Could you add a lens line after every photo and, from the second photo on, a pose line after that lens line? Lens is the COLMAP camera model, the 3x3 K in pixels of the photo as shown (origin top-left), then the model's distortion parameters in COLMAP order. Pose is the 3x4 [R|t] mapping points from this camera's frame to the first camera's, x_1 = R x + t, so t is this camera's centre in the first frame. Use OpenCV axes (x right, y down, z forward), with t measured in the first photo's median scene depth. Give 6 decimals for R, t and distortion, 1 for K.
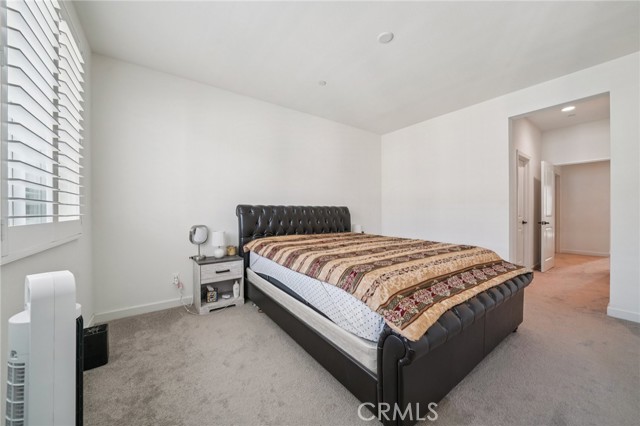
lens RADIAL K [[234.2, 0, 317.8], [0, 234.2, 211.4], [0, 0, 1]] dist [-0.016721, 0.000727]
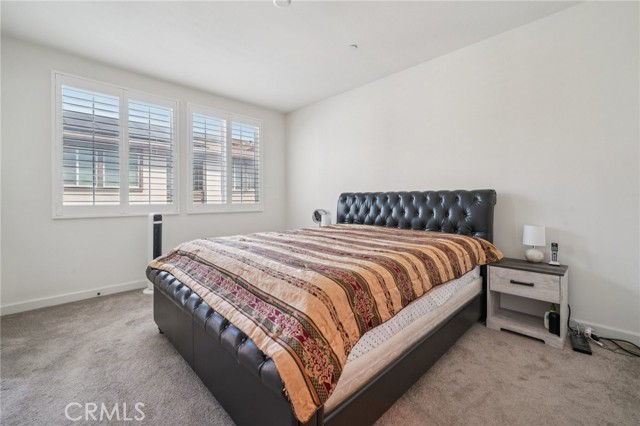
lens RADIAL K [[260.9, 0, 296.8], [0, 260.9, 198.1], [0, 0, 1]] dist [0.001678, 0.000029]
pose [[0.088323, -0.003566, -0.996086, 0.667297], [0.001399, 0.999993, -0.003456, 0.001633], [0.996091, -0.001089, 0.088327, 0.517326]]
